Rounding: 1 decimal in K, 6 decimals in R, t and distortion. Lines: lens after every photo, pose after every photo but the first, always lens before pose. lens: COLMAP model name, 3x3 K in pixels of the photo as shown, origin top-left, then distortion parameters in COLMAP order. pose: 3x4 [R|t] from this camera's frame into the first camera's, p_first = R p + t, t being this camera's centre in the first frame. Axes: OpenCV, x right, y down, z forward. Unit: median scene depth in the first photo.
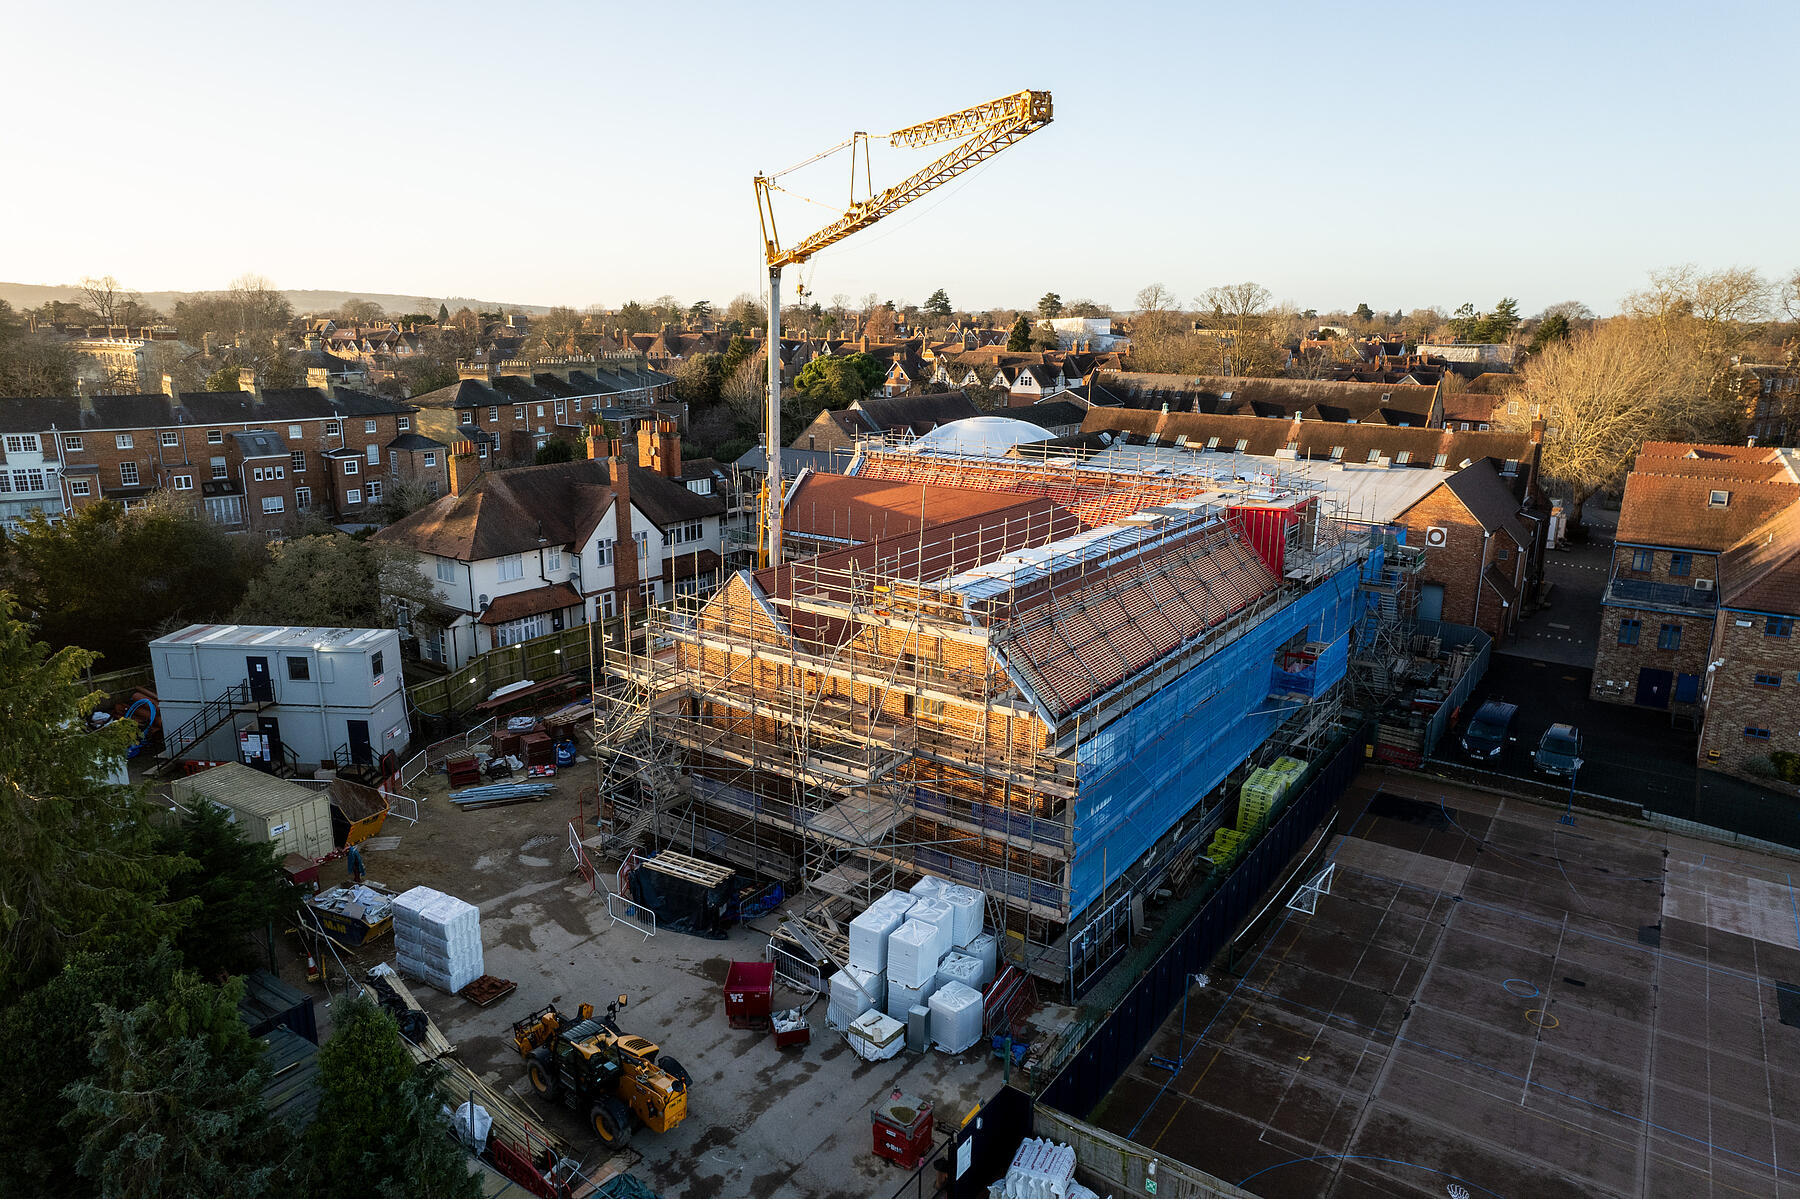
lens RADIAL K [[1139.1, 0, 899.8], [0, 1139.1, 599.7], [0, 0, 1]] dist [-0.001960, 0.002633]
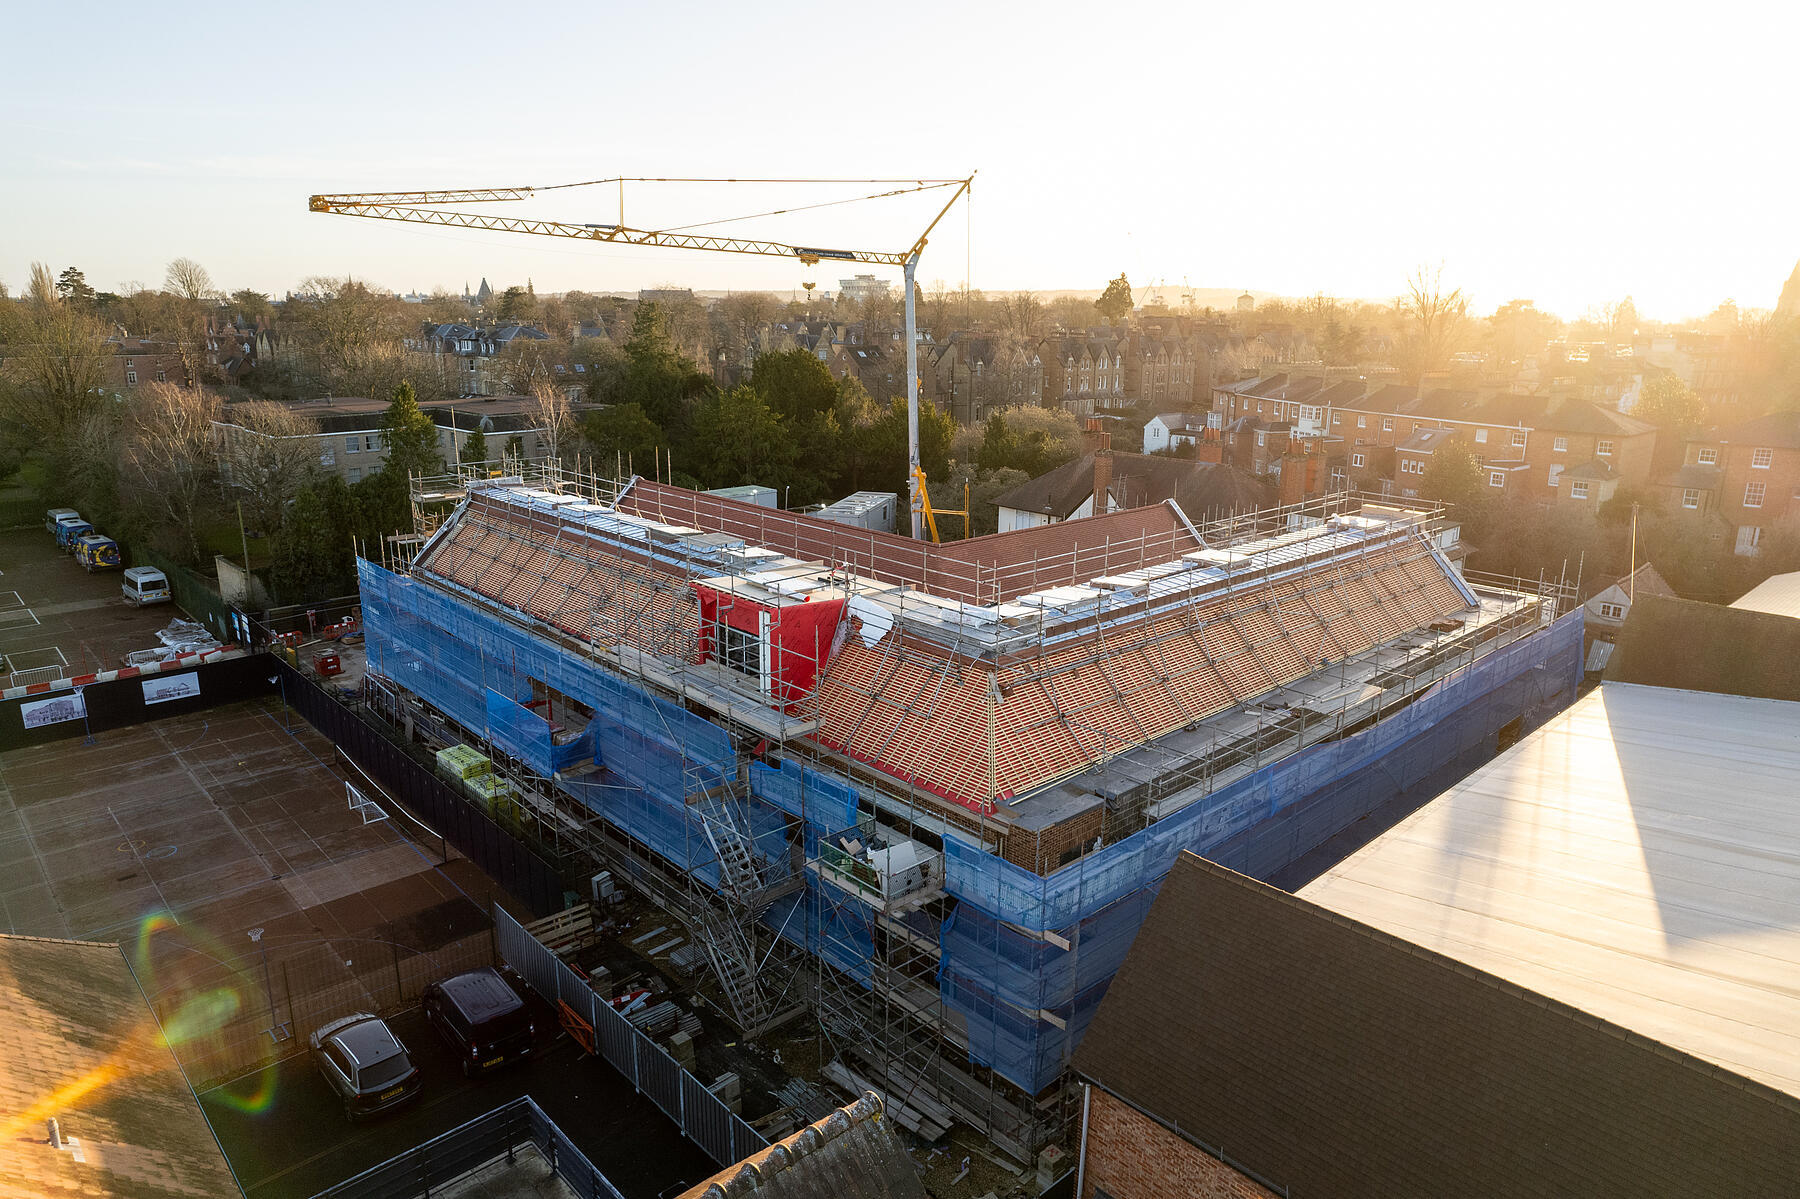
lens RADIAL K [[1139.1, 0, 904.0], [0, 1139.1, 601.4], [0, 0, 1]] dist [-0.001960, 0.002633]
pose [[-0.211542, 0.243721, -0.946494, 1.345960], [-0.245714, 0.924045, 0.292857, -0.423258], [0.945978, 0.294519, -0.135589, 1.686312]]
